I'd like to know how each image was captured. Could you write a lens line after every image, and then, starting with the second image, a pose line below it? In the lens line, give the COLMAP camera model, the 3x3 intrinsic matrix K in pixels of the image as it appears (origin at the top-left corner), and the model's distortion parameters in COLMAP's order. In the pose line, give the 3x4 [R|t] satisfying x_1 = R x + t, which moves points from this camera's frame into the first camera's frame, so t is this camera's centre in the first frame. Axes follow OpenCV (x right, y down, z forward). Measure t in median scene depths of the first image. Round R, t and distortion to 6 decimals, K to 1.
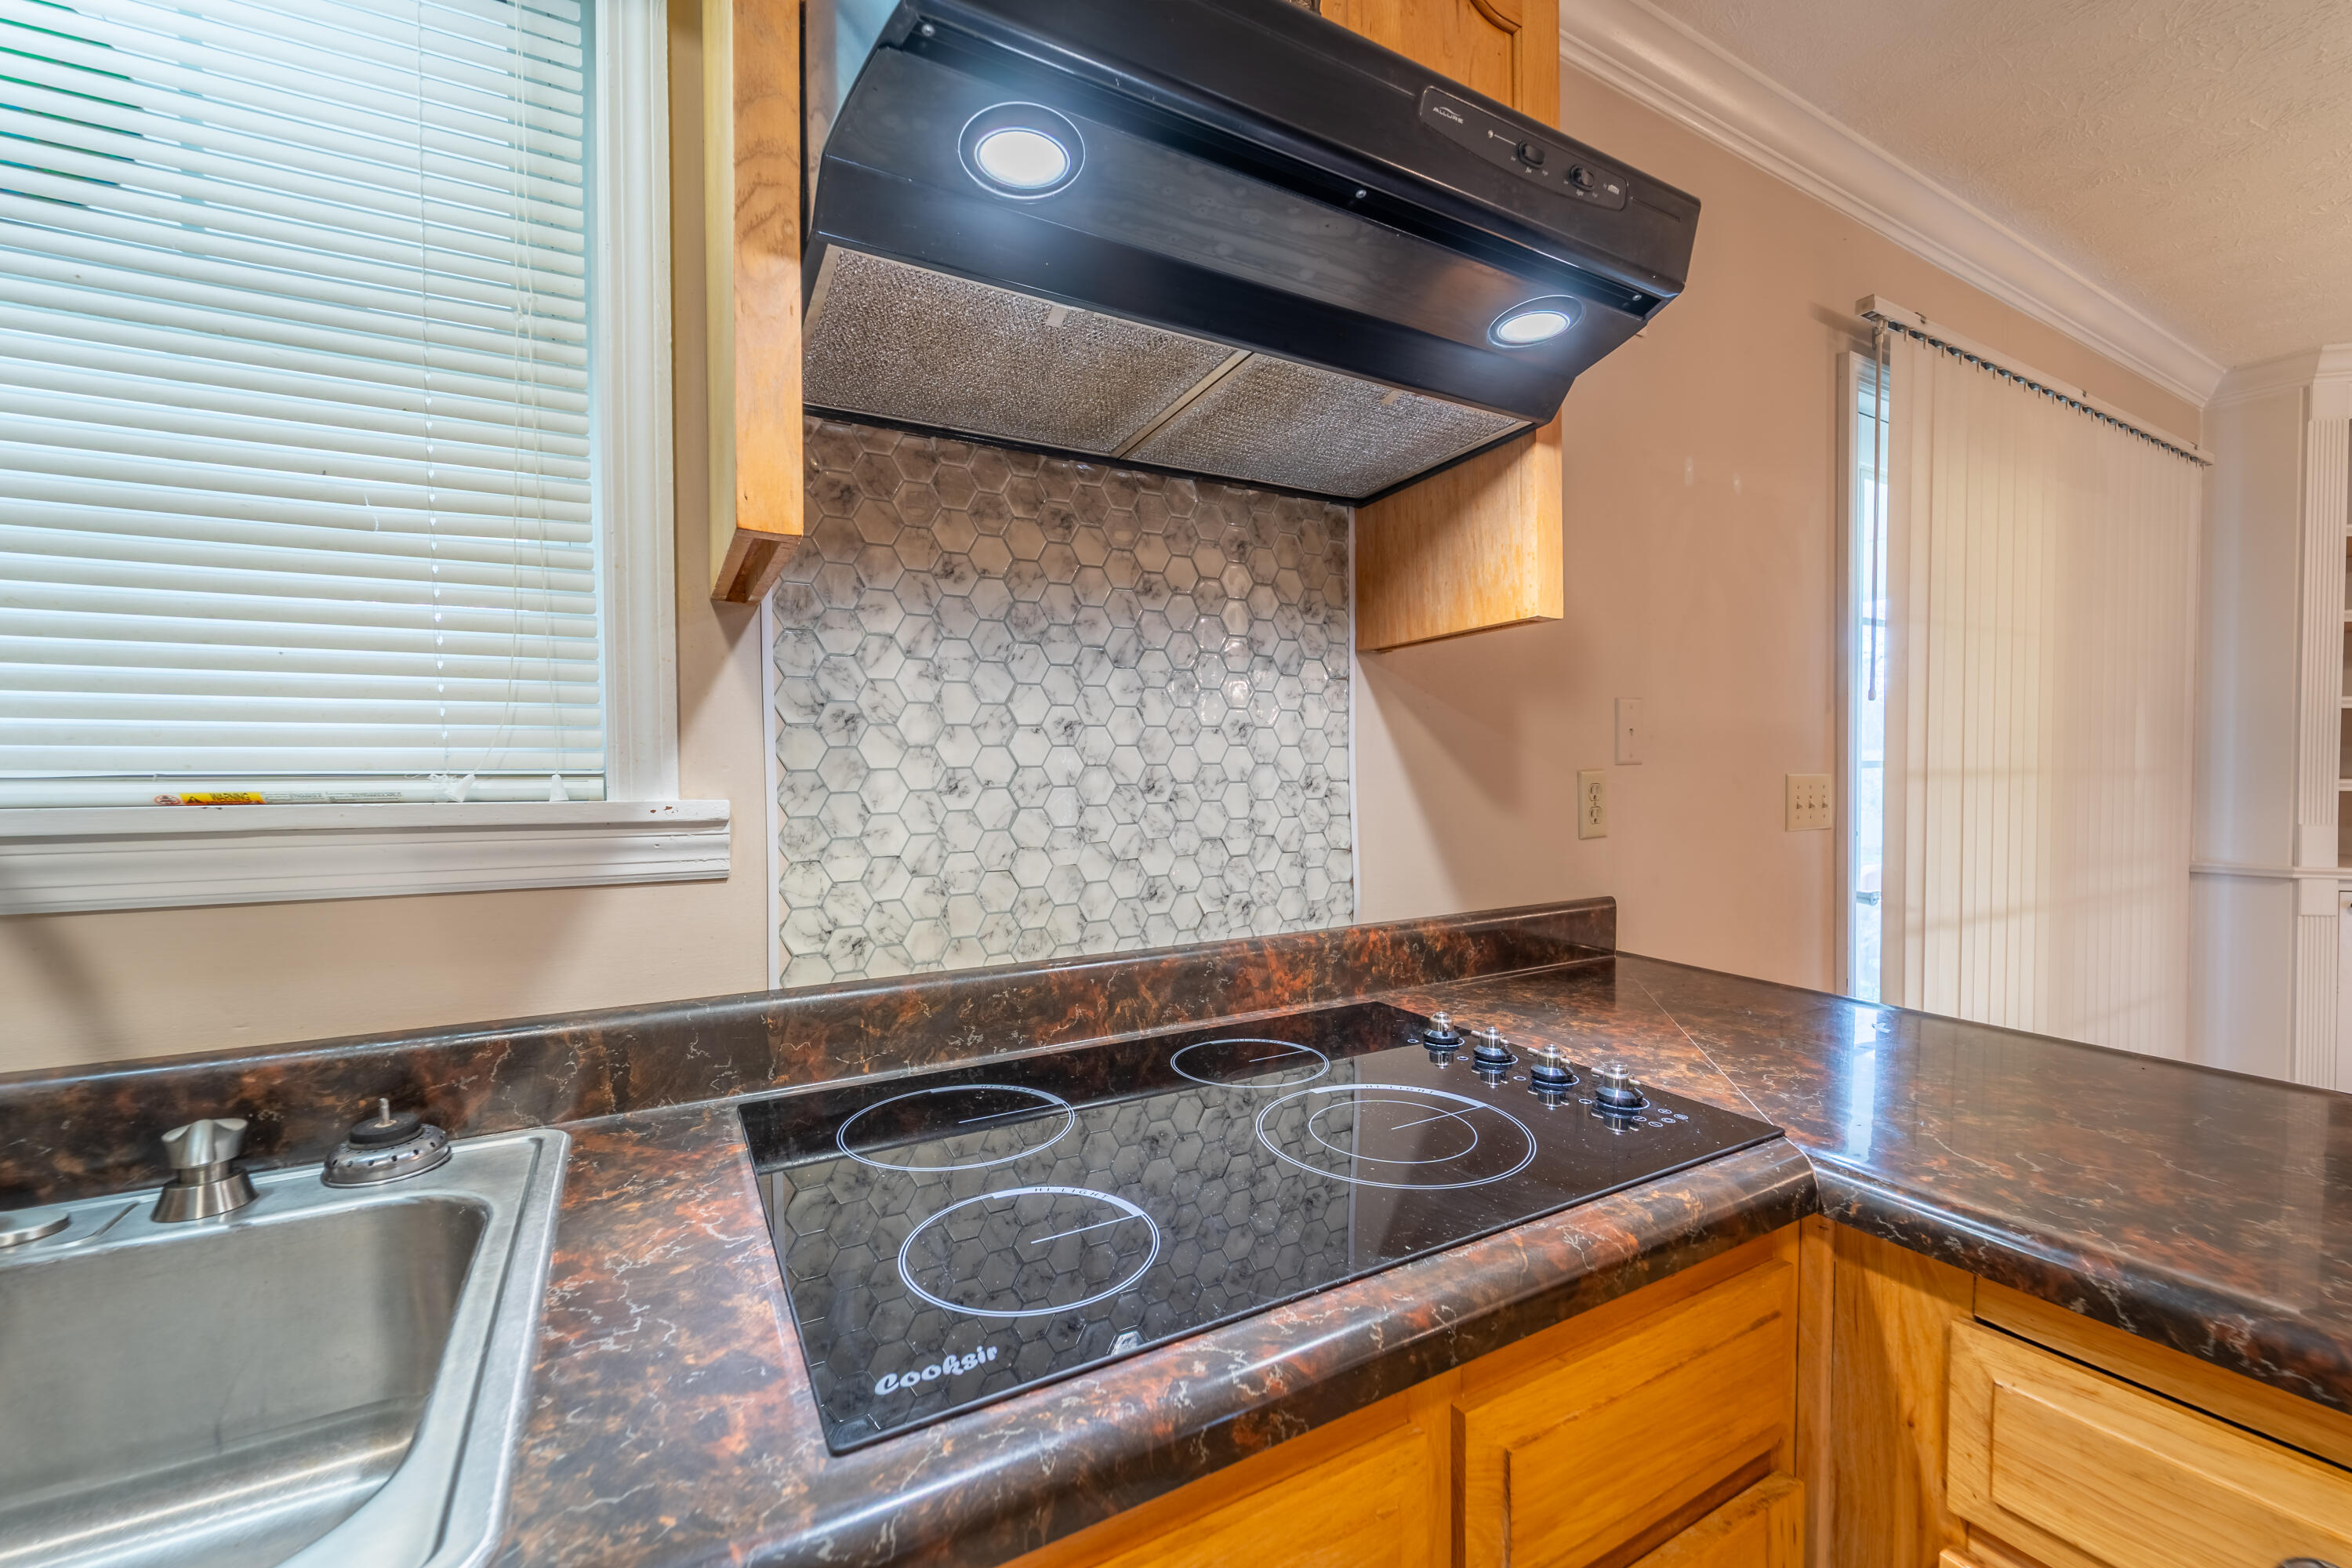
lens RADIAL K [[953.5, 0, 1174.8], [0, 953.5, 786.2], [0, 0, 1]] dist [0.005728, -0.003892]
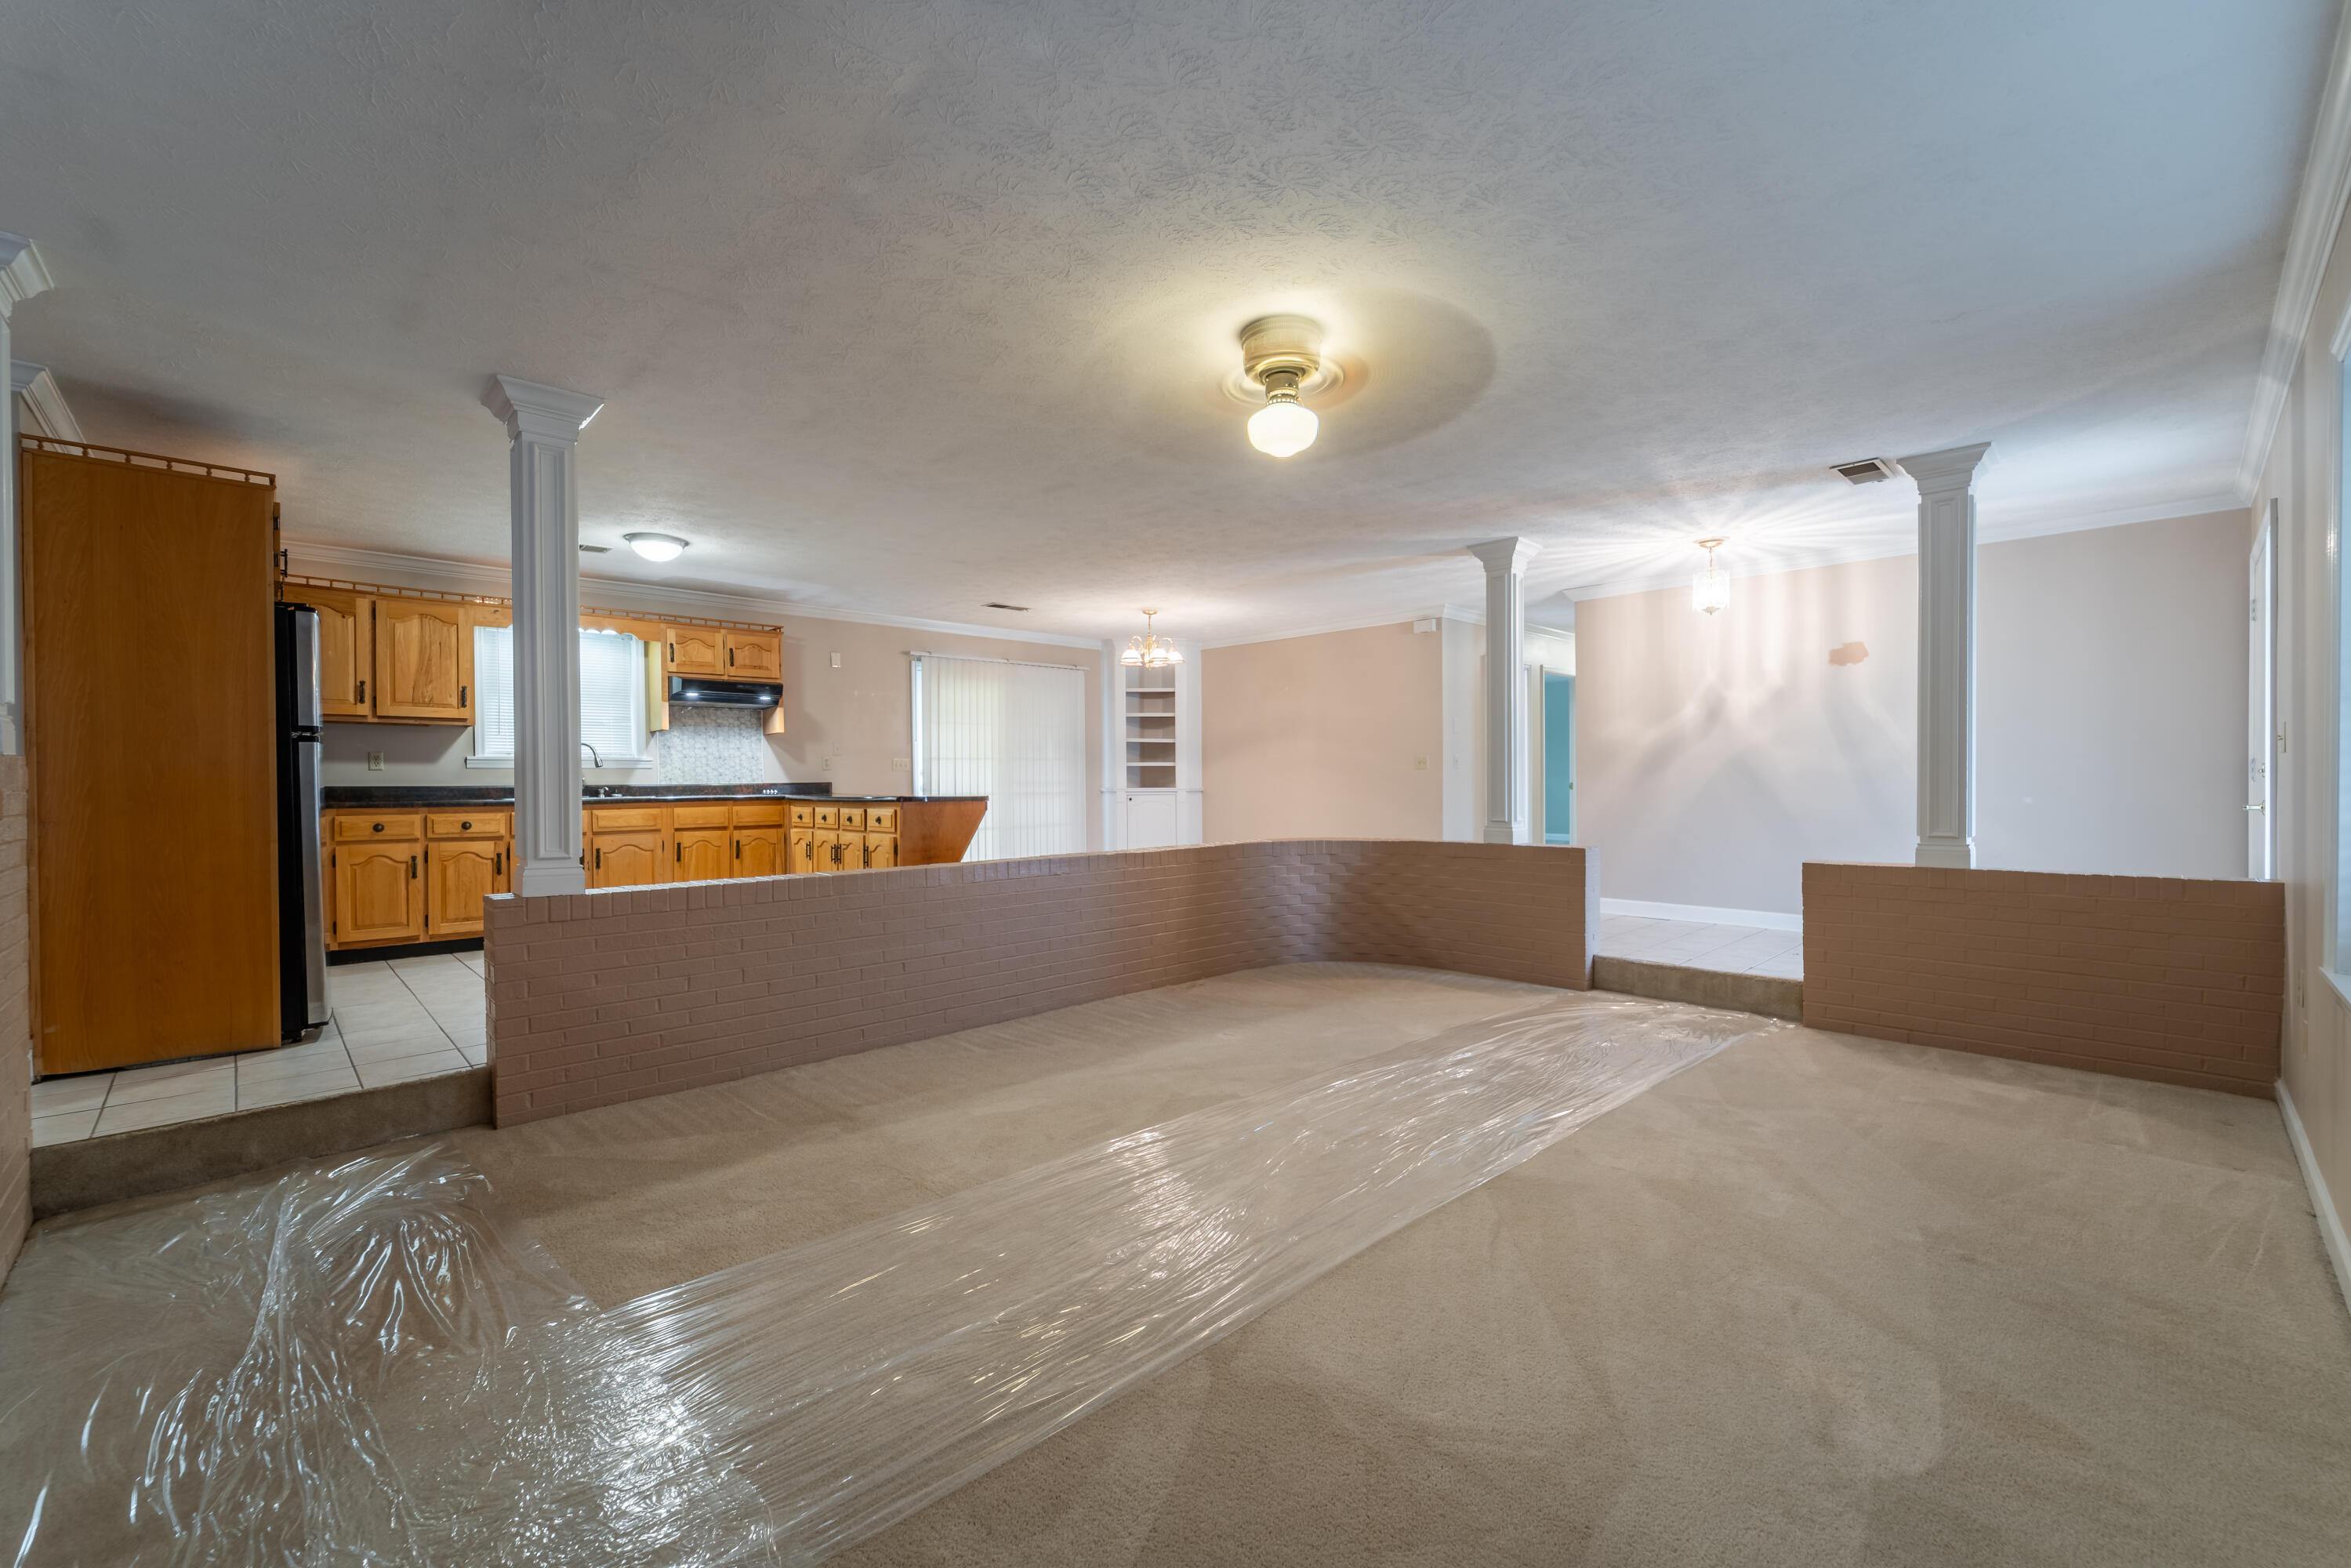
lens RADIAL K [[953.1, 0, 1179.4], [0, 953.1, 788.2], [0, 0, 1]] dist [0.005728, -0.003892]
pose [[0.969610, -0.007144, 0.244550, 1.346209], [0.009113, 0.999935, -0.006922, 0.268643], [-0.244485, 0.008941, 0.969612, -5.721035]]
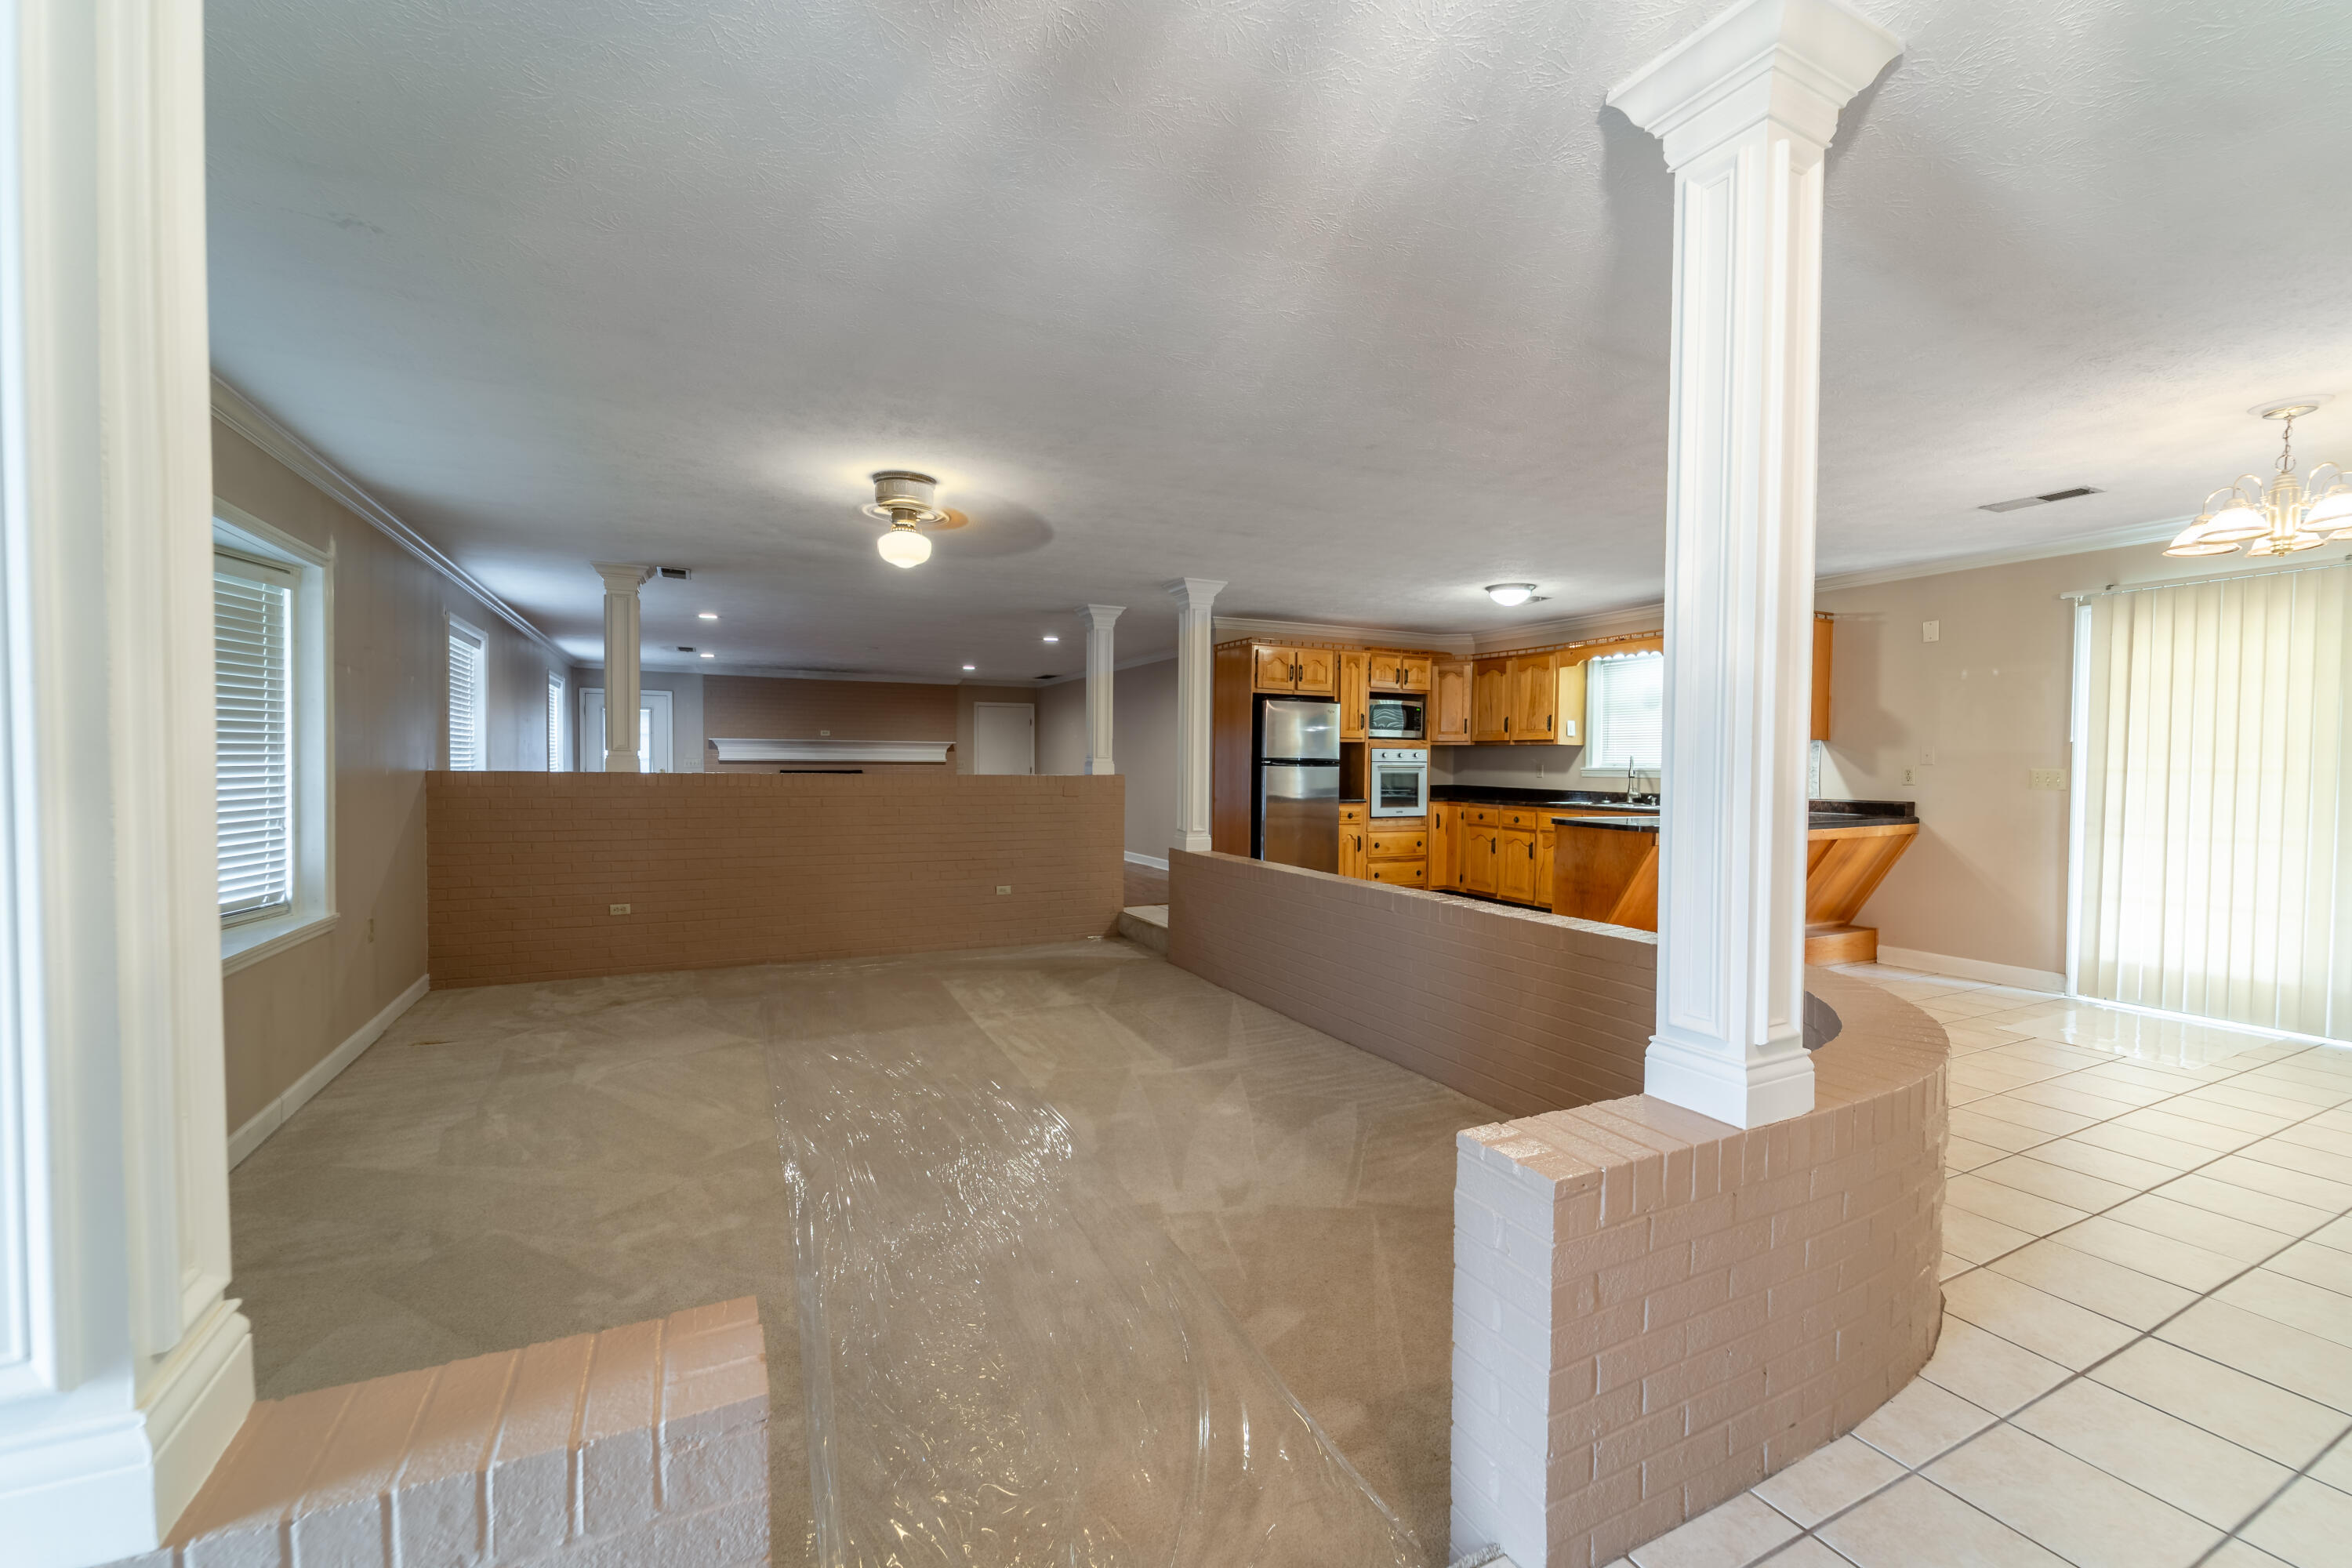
lens RADIAL K [[953.5, 0, 1186.4], [0, 953.5, 789.7], [0, 0, 1]] dist [0.005728, -0.003892]
pose [[-0.053077, 0.029967, -0.998141, 5.657520], [-0.026499, 0.999155, 0.031406, 0.039713], [0.998239, 0.028117, -0.052238, -2.087346]]
